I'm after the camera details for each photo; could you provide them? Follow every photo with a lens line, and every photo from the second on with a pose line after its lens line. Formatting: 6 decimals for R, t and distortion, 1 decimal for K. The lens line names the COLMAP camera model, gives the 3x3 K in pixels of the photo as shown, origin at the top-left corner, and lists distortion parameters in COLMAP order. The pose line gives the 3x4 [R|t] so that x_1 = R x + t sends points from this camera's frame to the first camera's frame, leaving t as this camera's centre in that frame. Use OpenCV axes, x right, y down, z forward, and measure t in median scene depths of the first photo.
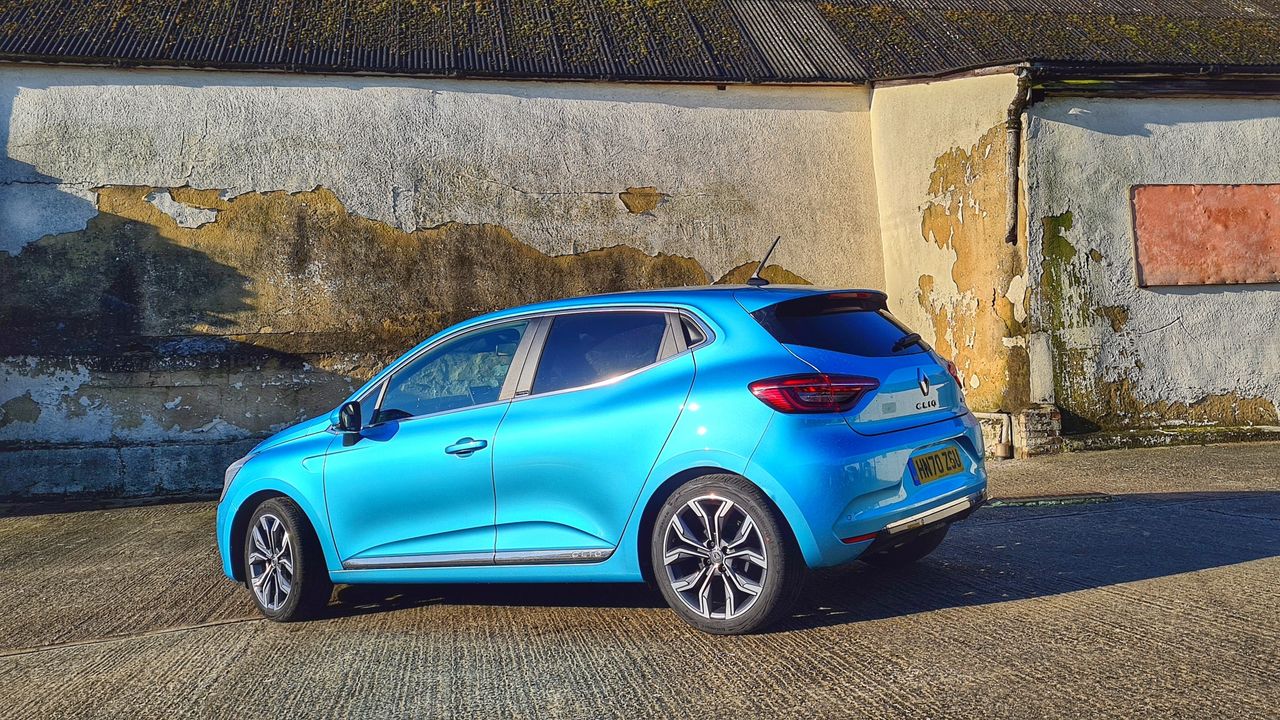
lens RADIAL K [[1277.8, 0, 693.3], [0, 1277.8, 320.4], [0, 0, 1]] dist [0.055156, -0.000191]
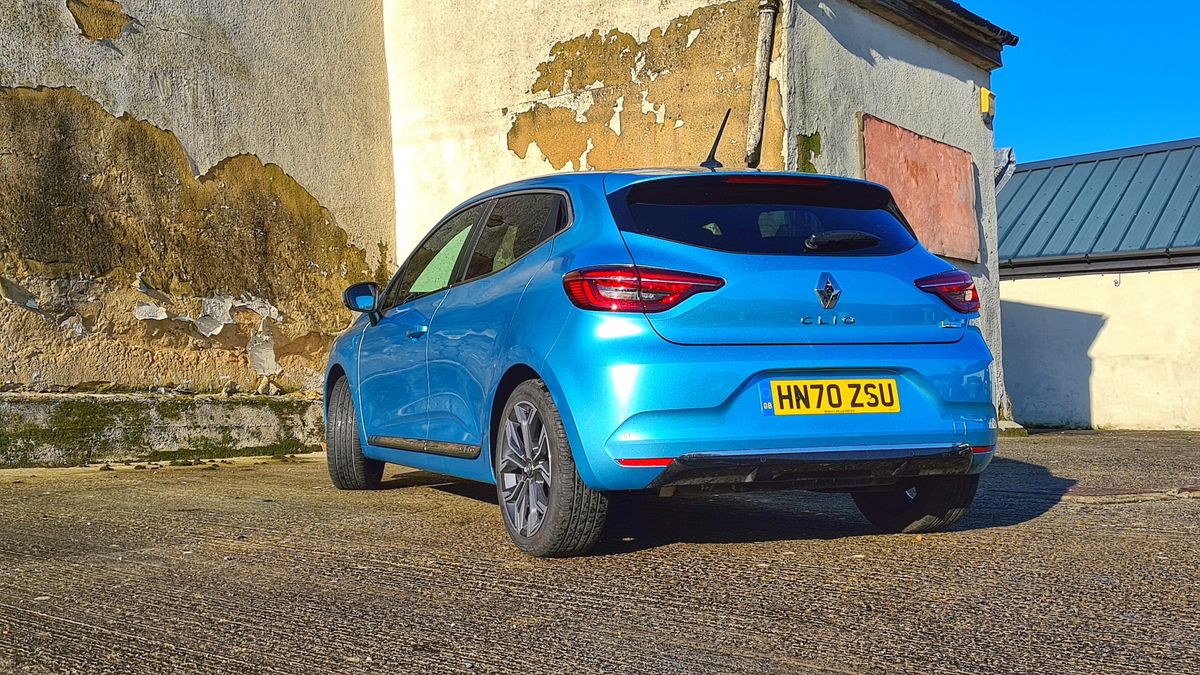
lens RADIAL K [[1386.6, 0, 486.6], [0, 1386.6, 378.4], [0, 0, 1]] dist [0.054526, 0.001246]
pose [[0.786323, 0.054824, 0.615379, -0.319881], [-0.071806, 0.997414, 0.002894, 0.063917], [-0.613629, -0.046463, 0.788226, 0.404671]]
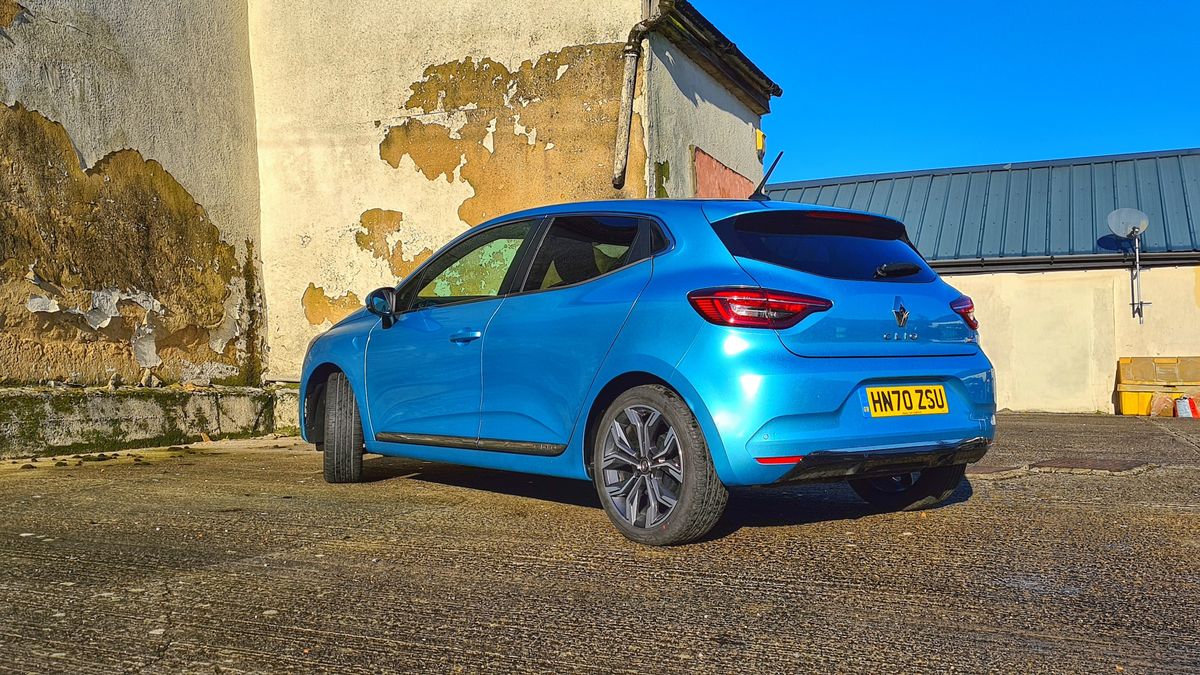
lens RADIAL K [[1247.7, 0, 585.0], [0, 1247.7, 321.8], [0, 0, 1]] dist [0.060608, -0.002424]
pose [[0.553997, 0.082176, 0.828453, -0.395486], [-0.072341, 0.996104, -0.050430, 0.065502], [-0.829370, -0.031993, 0.557783, 0.490827]]
